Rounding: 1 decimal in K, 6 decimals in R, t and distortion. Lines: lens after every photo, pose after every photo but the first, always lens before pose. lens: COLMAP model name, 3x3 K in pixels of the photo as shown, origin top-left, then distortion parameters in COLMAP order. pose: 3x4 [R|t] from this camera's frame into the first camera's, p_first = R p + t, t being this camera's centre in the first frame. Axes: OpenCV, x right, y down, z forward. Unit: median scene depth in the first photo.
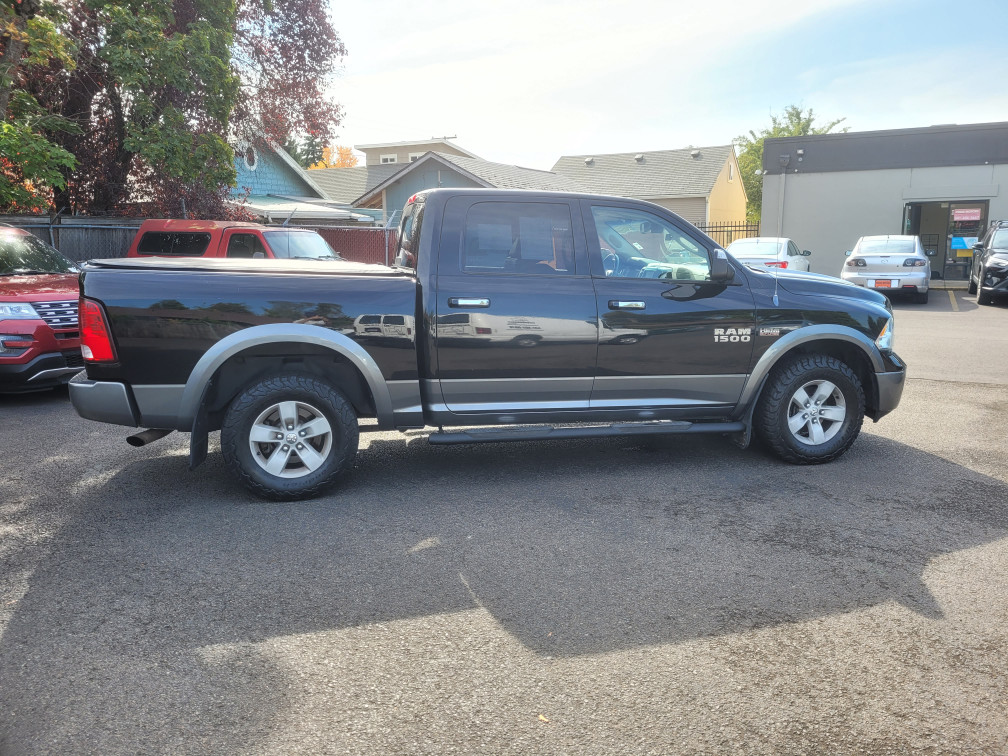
lens RADIAL K [[760.6, 0, 504.5], [0, 760.6, 364.3], [0, 0, 1]] dist [0.035416, -0.000466]
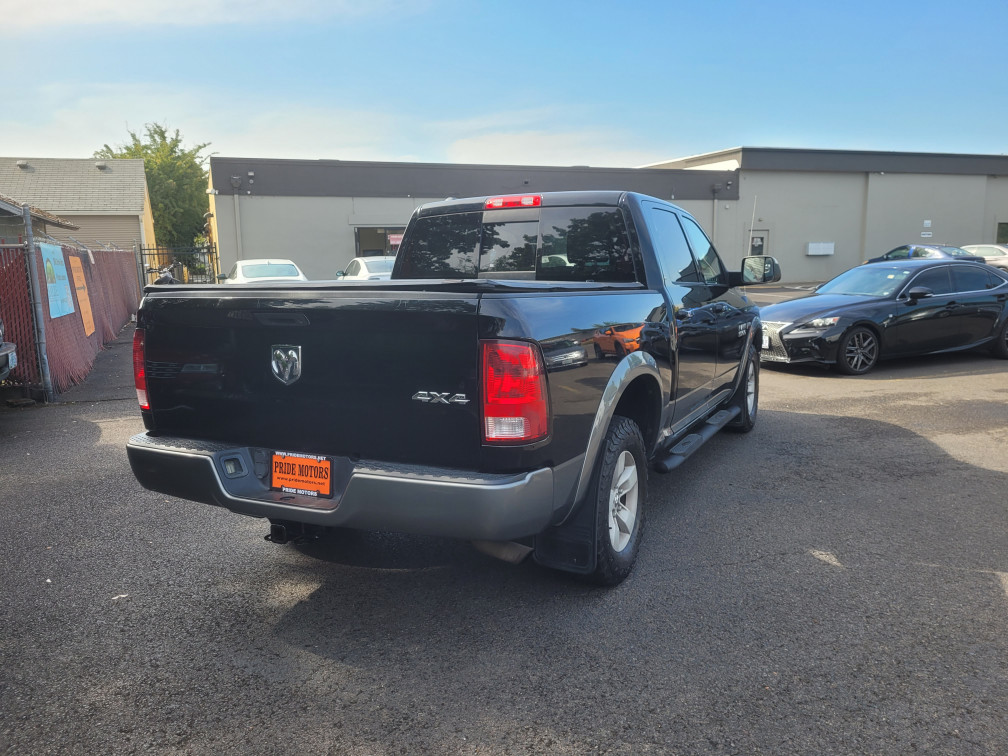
lens RADIAL K [[776.7, 0, 504.0], [0, 776.7, 378.0], [0, 0, 1]] dist [0.033312, -0.008461]
pose [[0.645745, -0.127944, 0.752758, -0.204299], [0.142217, 0.988763, 0.046058, -0.017586], [-0.750192, 0.077314, 0.656685, 0.119477]]
